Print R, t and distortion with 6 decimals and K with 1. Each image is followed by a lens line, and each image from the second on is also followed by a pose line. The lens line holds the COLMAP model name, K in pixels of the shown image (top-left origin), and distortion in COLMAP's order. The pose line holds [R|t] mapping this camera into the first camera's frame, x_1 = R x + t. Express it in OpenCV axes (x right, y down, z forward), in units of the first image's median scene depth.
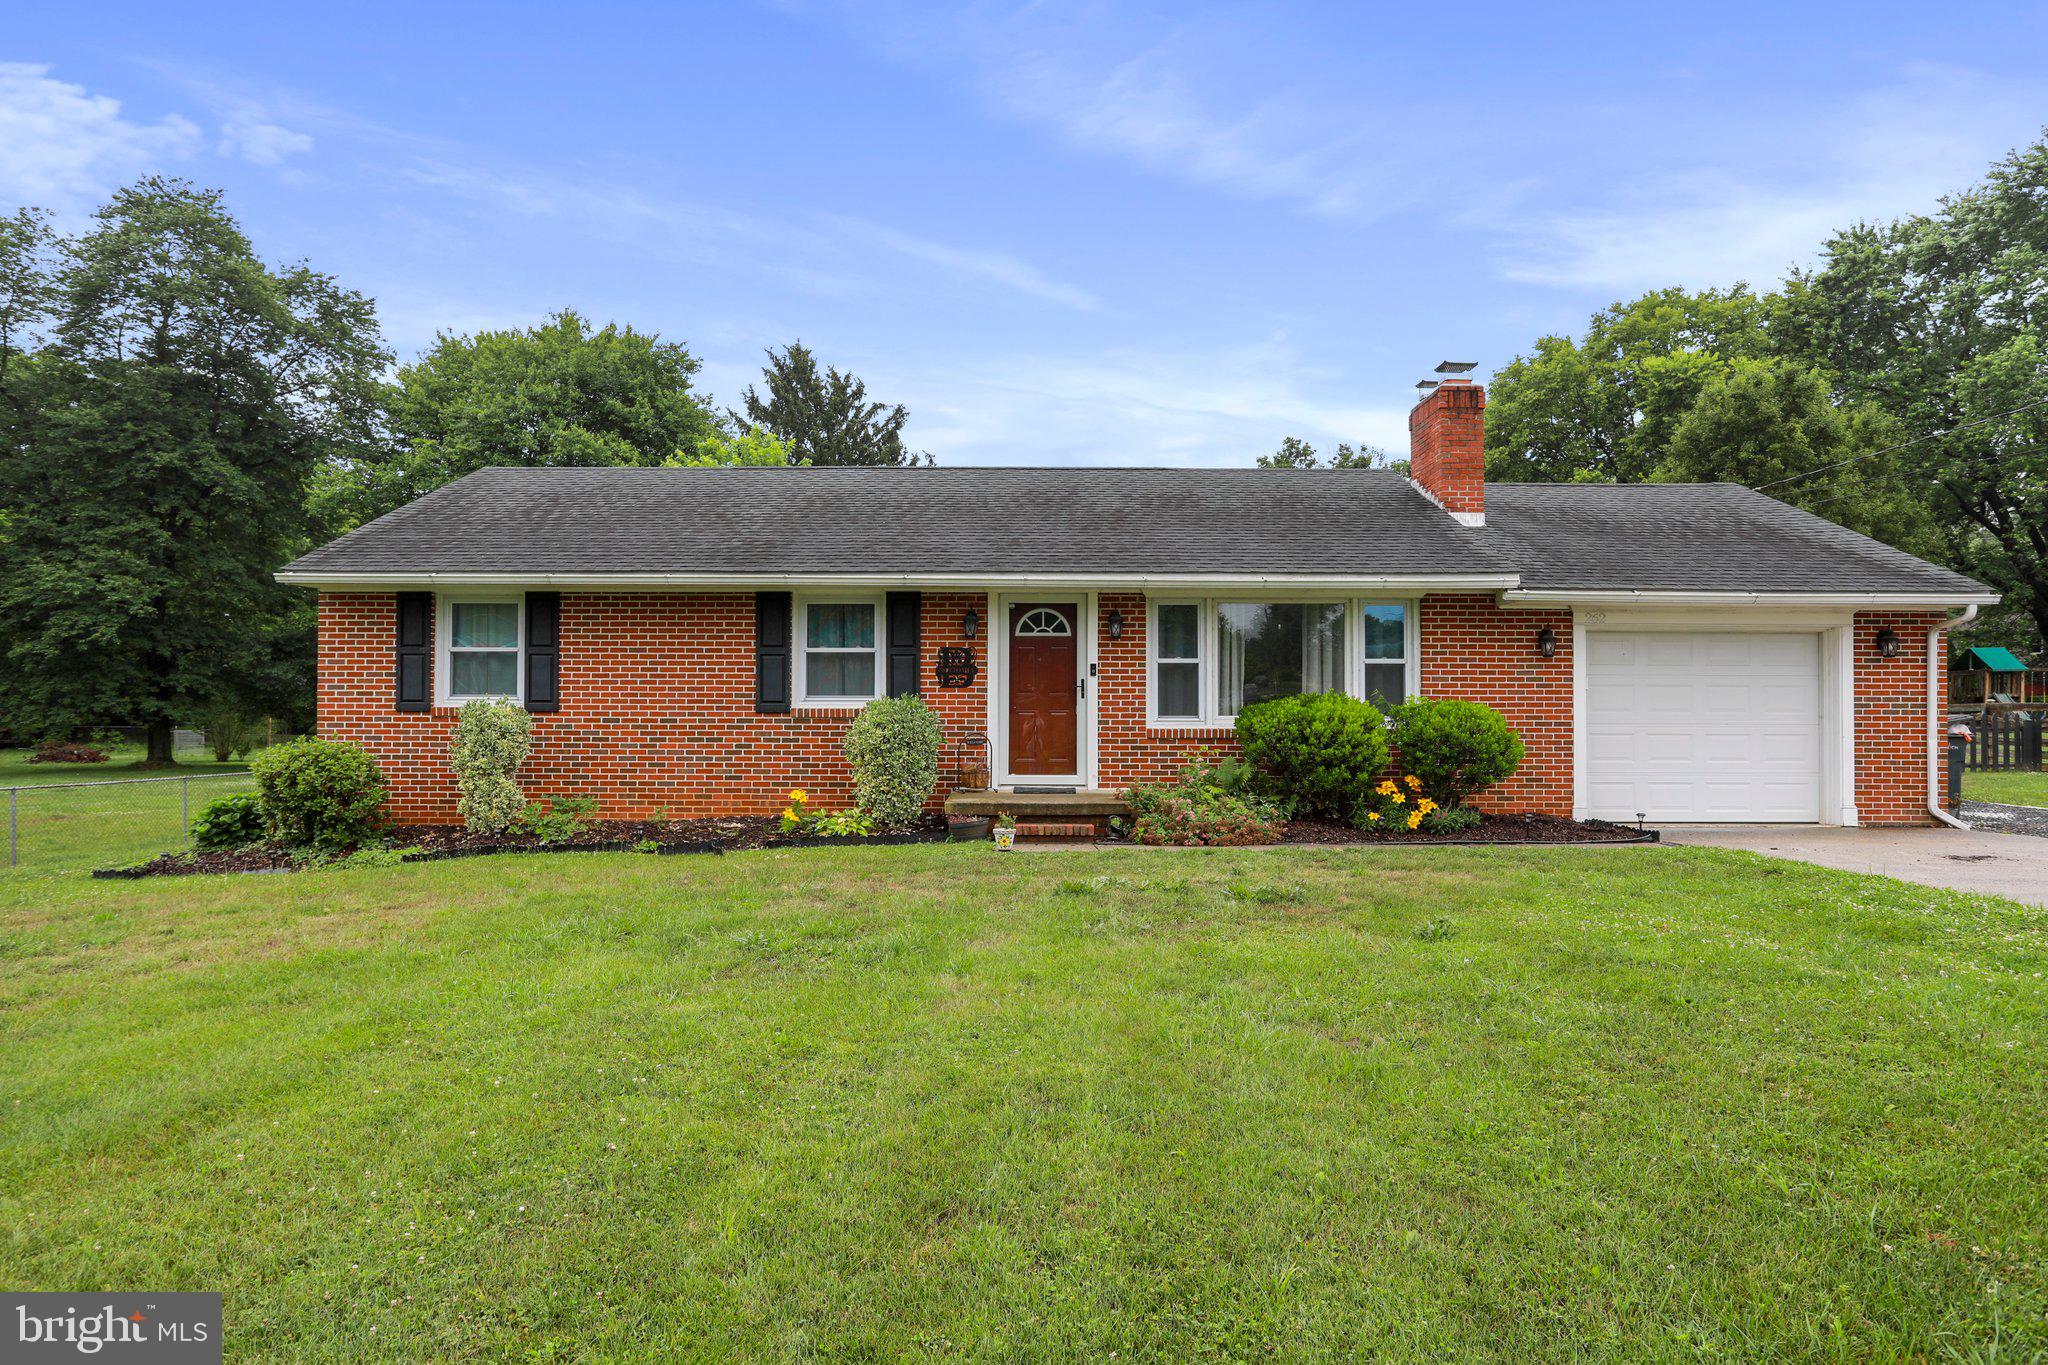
lens RADIAL K [[1235.9, 0, 1024.0], [0, 1235.9, 682.5], [0, 0, 1]] dist [-0.054930, 0.049081]
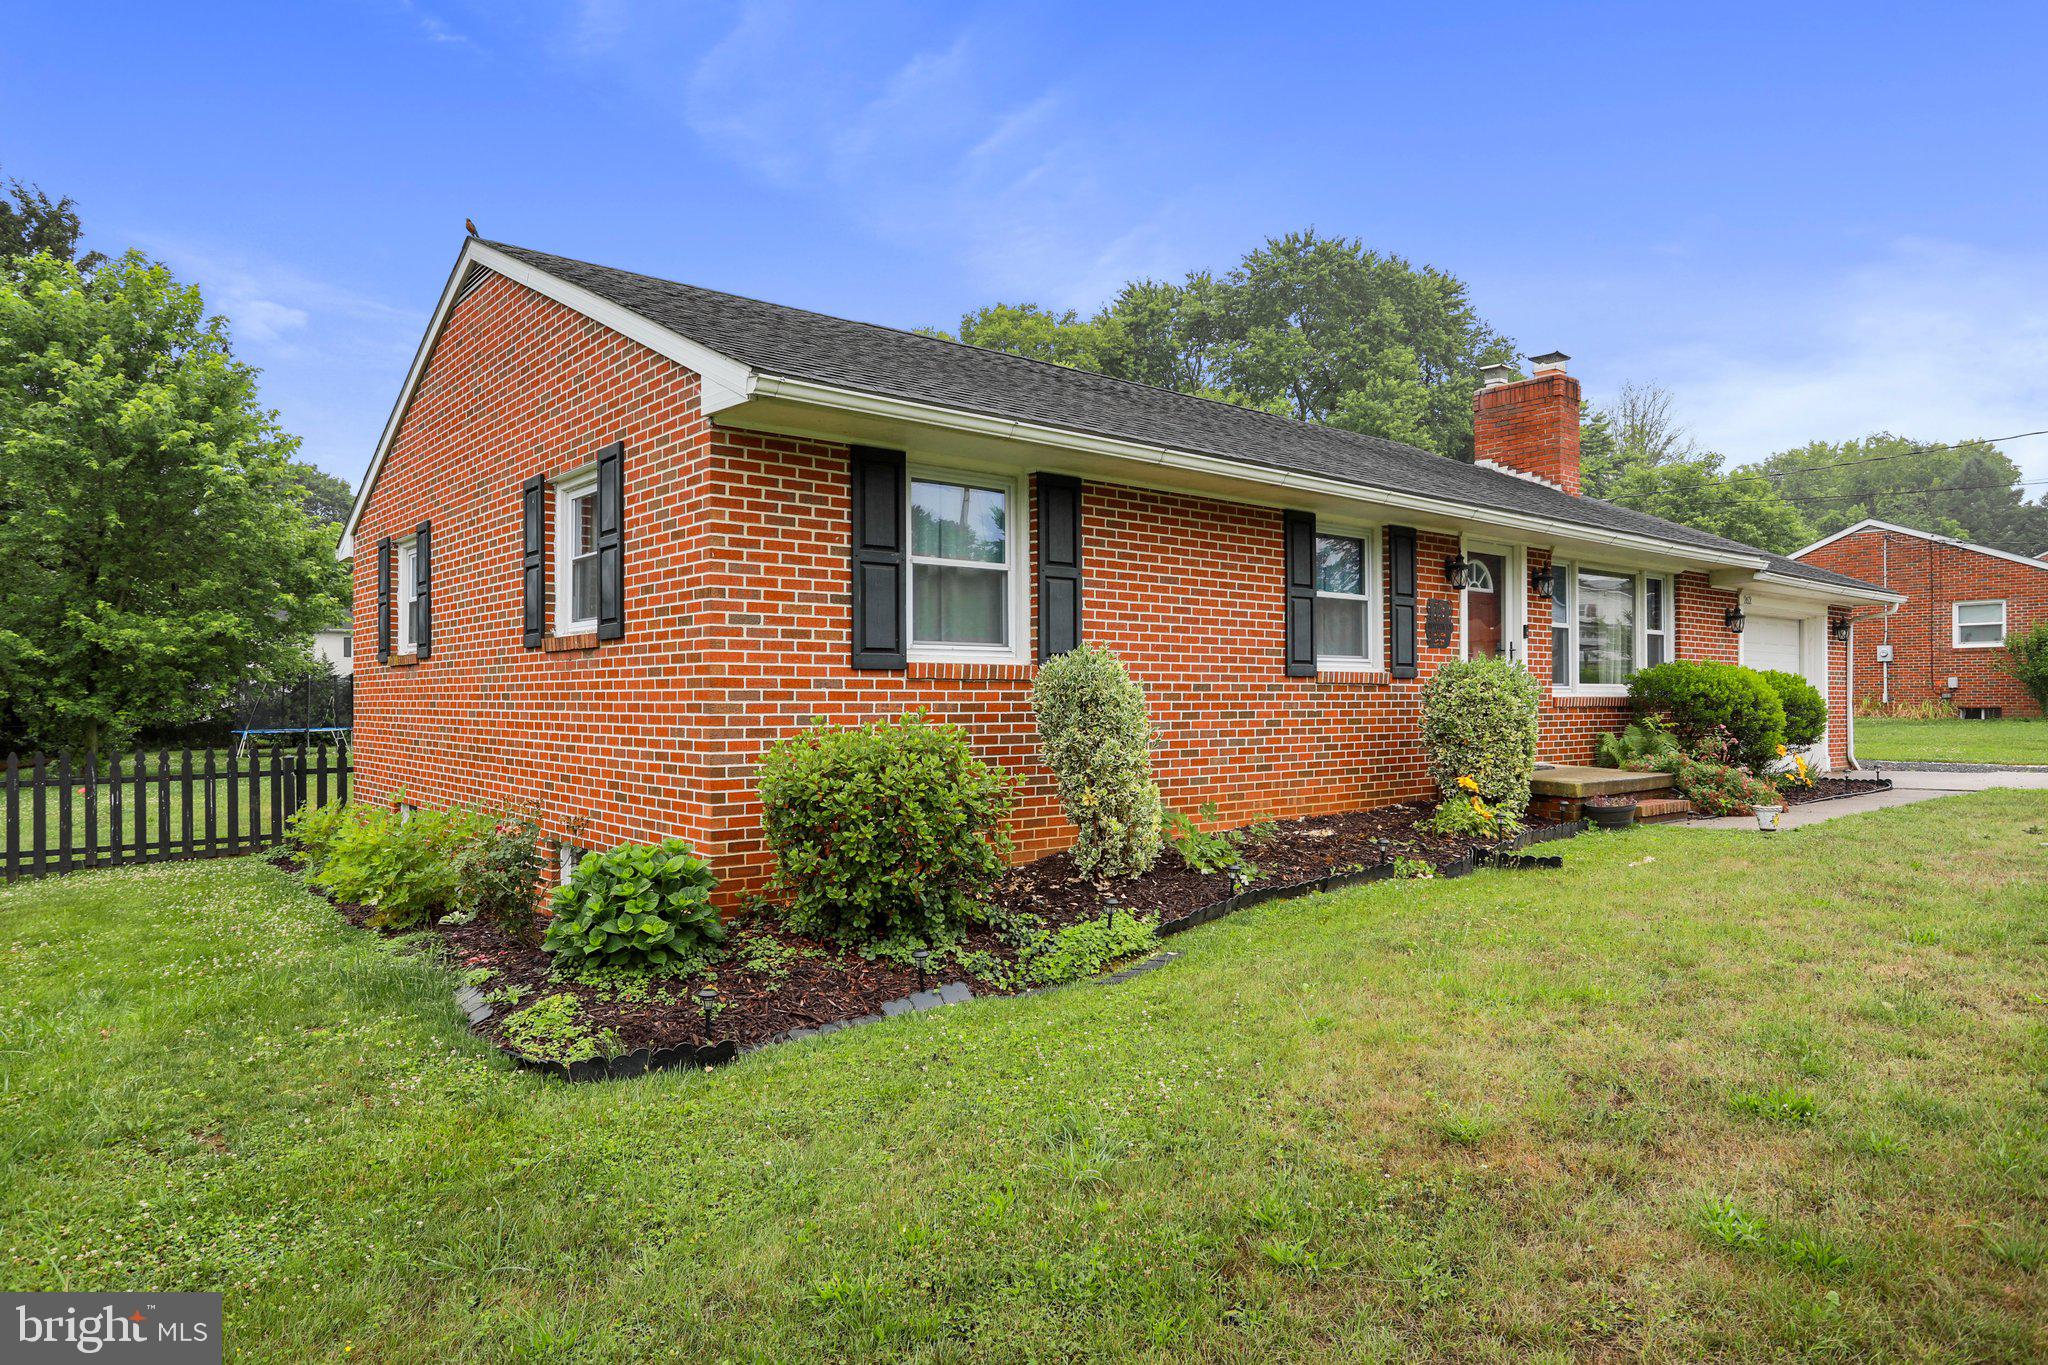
lens RADIAL K [[1270.9, 0, 1024.0], [0, 1270.9, 682.5], [0, 0, 1]] dist [-0.057889, 0.058444]
pose [[0.765901, 0.004899, 0.642940, -0.807605], [-0.013153, 0.999881, 0.008049, 0.023893], [-0.642824, -0.014621, 0.765874, 0.526514]]
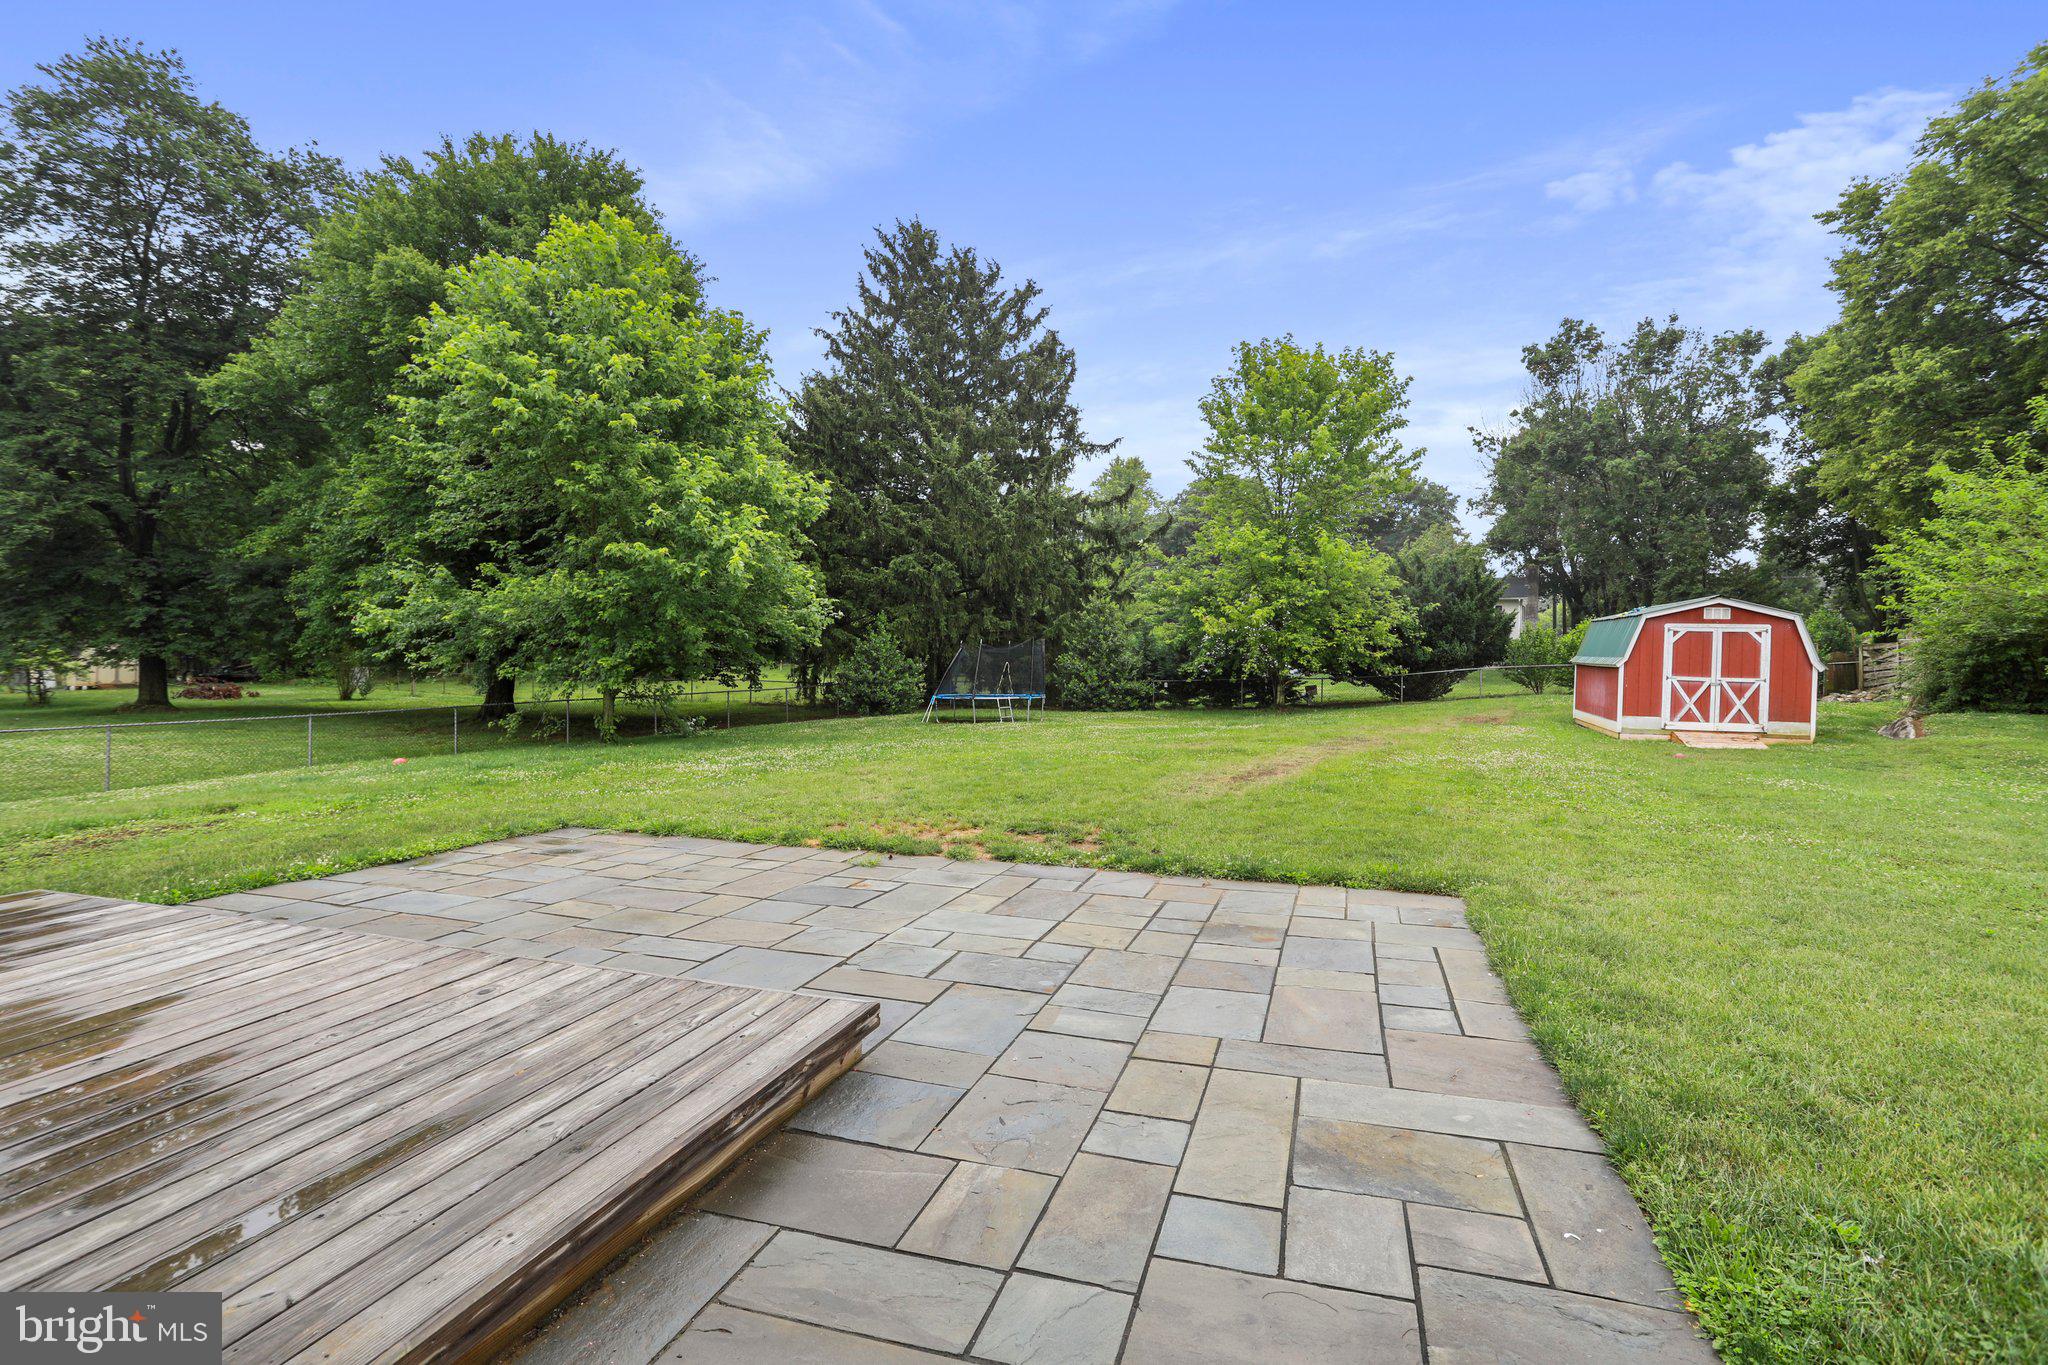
lens RADIAL K [[984.6, 0, 1028.2], [0, 984.6, 653.8], [0, 0, 1]] dist [-0.033547, 0.010385]
pose [[0.955120, 0.006436, -0.296149, 0.402862], [0.000147, 0.999754, 0.022200, 0.026526], [0.296219, -0.021247, 0.954884, 1.666093]]
